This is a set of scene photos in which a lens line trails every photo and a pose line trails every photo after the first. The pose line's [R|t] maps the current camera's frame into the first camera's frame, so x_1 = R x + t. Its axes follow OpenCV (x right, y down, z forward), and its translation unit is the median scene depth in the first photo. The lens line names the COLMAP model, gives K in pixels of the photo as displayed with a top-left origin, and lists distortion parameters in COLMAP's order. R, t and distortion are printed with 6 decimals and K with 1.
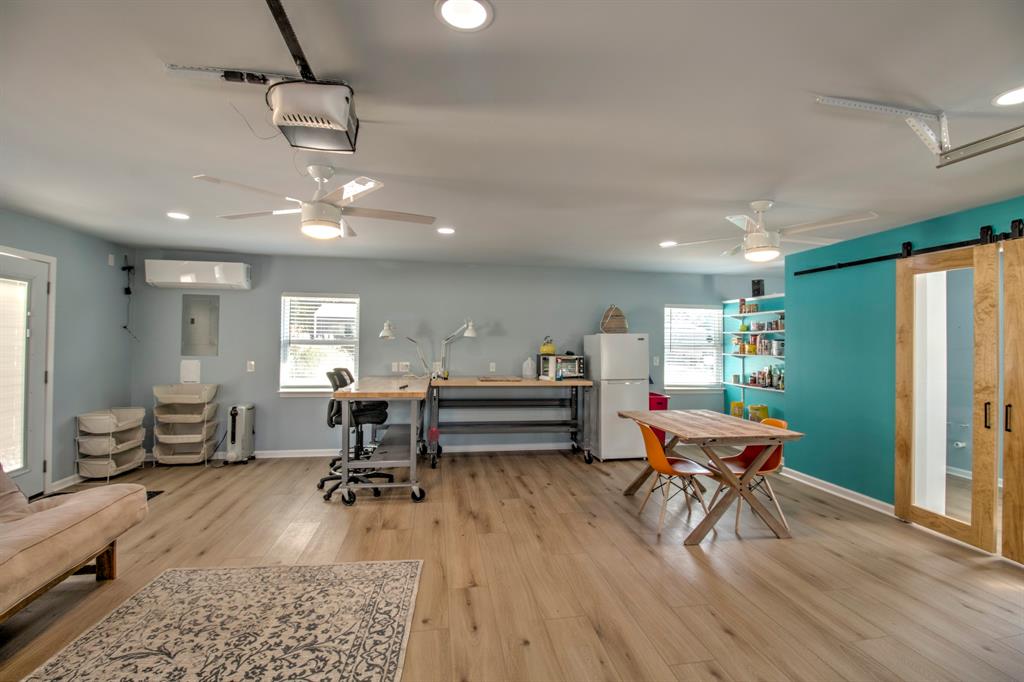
lens RADIAL K [[473.8, 0, 518.9], [0, 473.8, 331.3], [0, 0, 1]] dist [-0.006327, -0.008110]
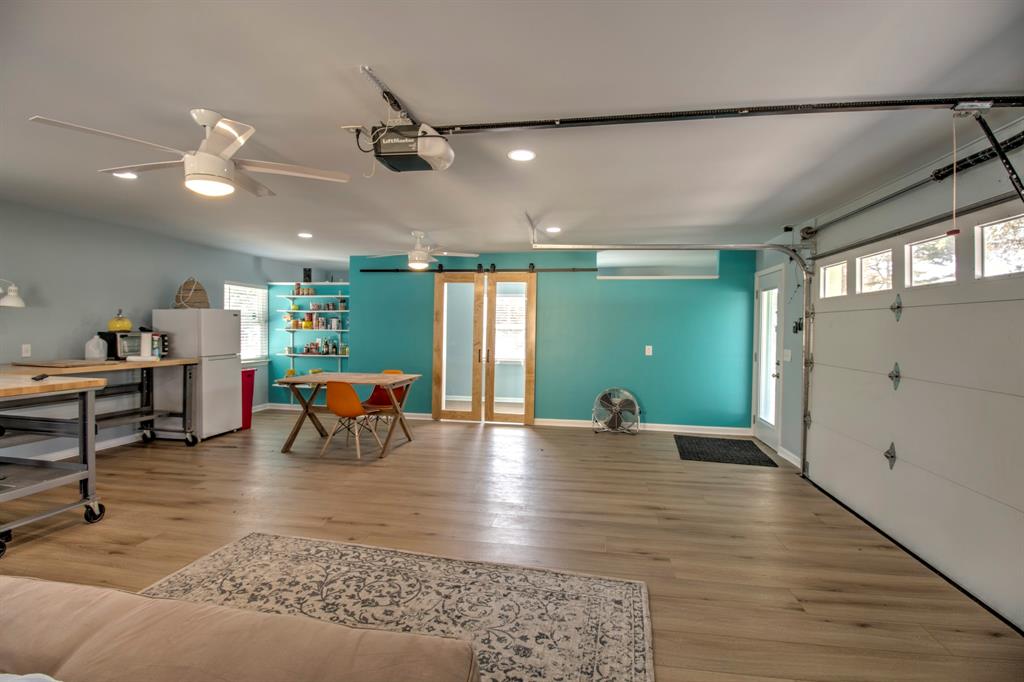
lens RADIAL K [[473.8, 0, 522.3], [0, 473.8, 334.4], [0, 0, 1]] dist [-0.006327, -0.008110]
pose [[0.326088, -0.019146, 0.945145, -0.680784], [-0.030694, 0.999053, 0.030827, 0.010225], [-0.944841, -0.039063, 0.325192, 0.102411]]
